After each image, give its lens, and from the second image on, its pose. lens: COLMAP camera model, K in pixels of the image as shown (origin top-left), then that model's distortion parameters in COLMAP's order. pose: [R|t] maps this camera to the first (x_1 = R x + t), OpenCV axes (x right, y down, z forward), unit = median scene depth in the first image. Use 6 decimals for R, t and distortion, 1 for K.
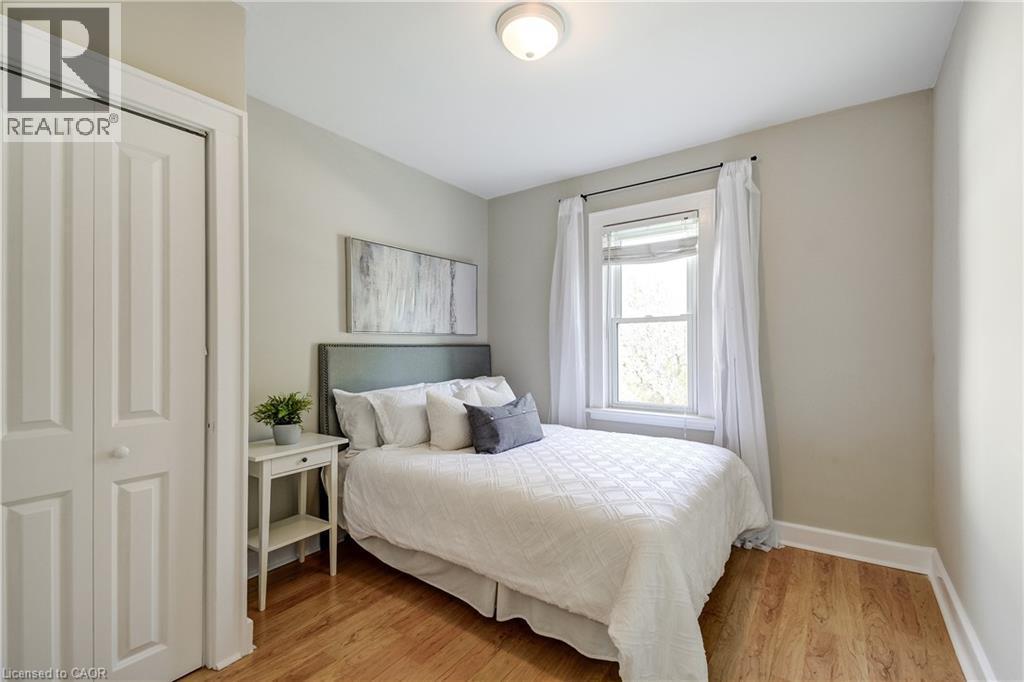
lens RADIAL K [[443.3, 0, 512.0], [0, 443.3, 341.0], [0, 0, 1]] dist [0.001156, -0.000001]
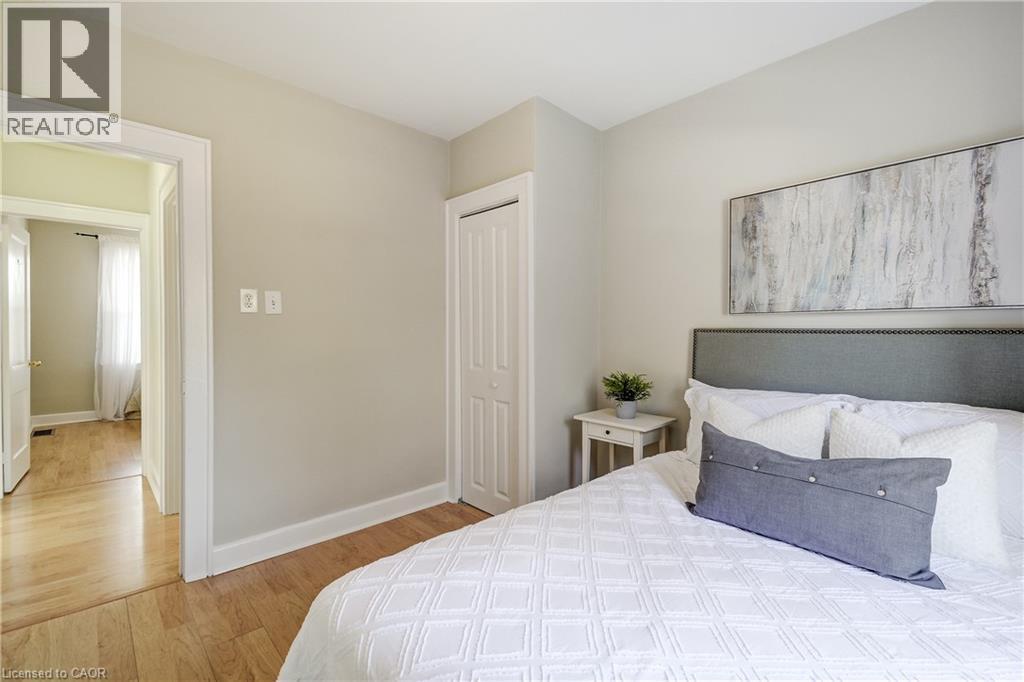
lens RADIAL K [[444.8, 0, 510.3], [0, 444.8, 332.8], [0, 0, 1]] dist [0.000757, -0.000005]
pose [[-0.204511, 0.006533, -0.978843, 0.514078], [0.010526, 0.999935, 0.004474, 0.006084], [0.978808, -0.009388, -0.204566, 0.744777]]
